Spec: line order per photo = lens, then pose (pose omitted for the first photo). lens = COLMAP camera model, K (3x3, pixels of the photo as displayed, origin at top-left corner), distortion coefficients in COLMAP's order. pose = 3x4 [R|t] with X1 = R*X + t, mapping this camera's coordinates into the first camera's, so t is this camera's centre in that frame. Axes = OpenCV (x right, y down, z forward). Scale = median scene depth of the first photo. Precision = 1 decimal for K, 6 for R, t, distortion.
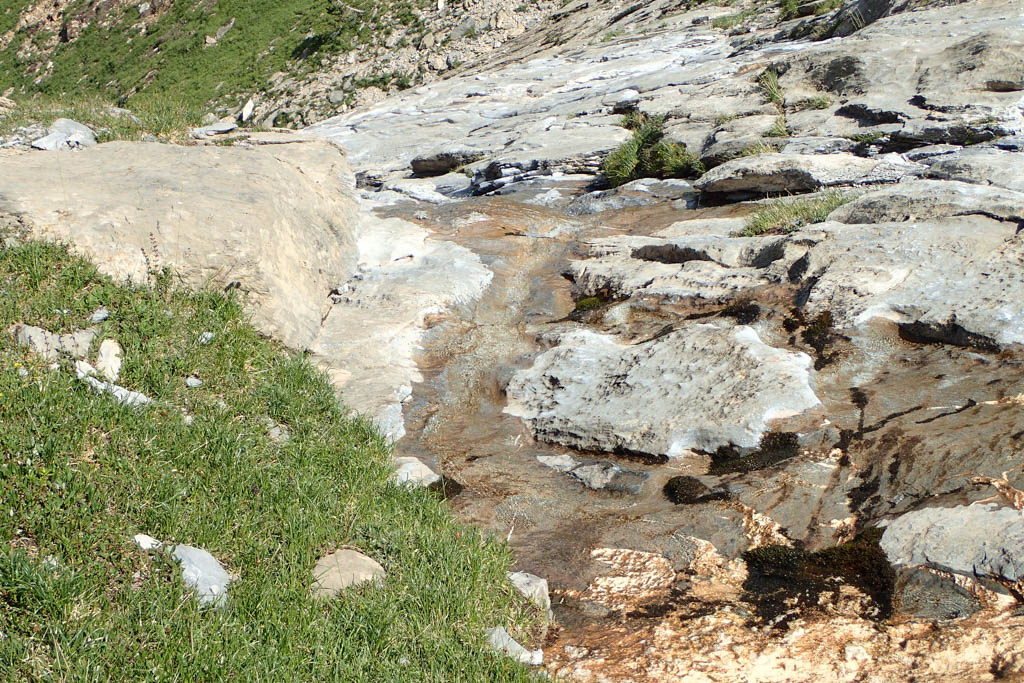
lens RADIAL K [[1573.9, 0, 512.0], [0, 1573.9, 341.5], [0, 0, 1]] dist [0.003063, -0.021782]
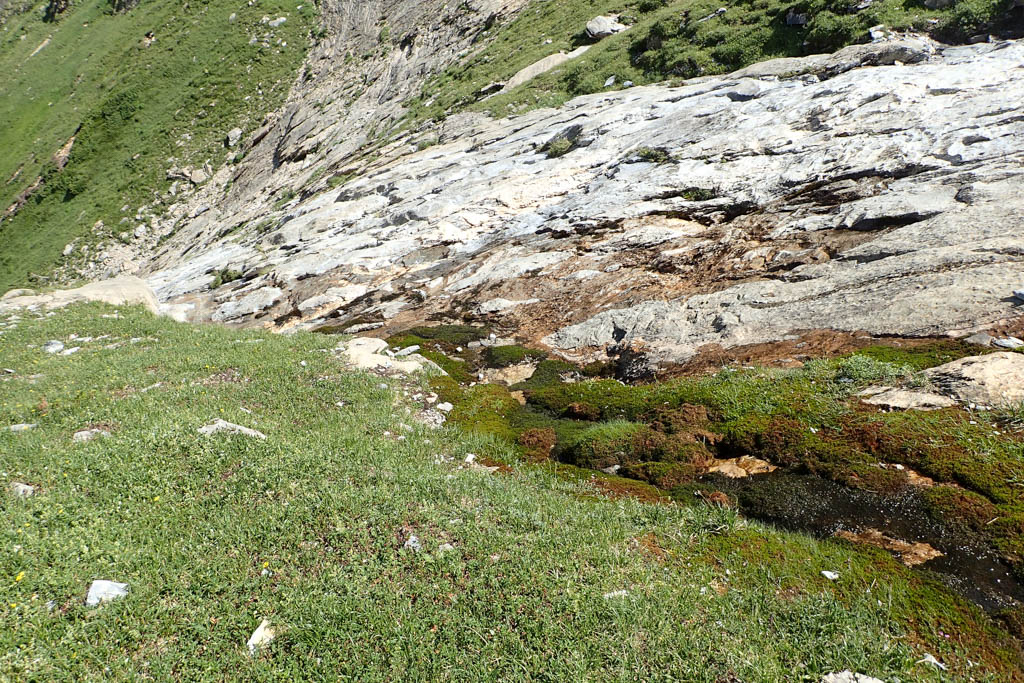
lens RADIAL K [[781.7, 0, 512.8], [0, 781.7, 328.2], [0, 0, 1]] dist [0.007731, 0.005432]
pose [[0.869524, -0.251763, 0.424905, -0.120592], [0.284459, 0.958584, -0.014140, 0.191782], [-0.403747, 0.133163, 0.905128, -0.736937]]
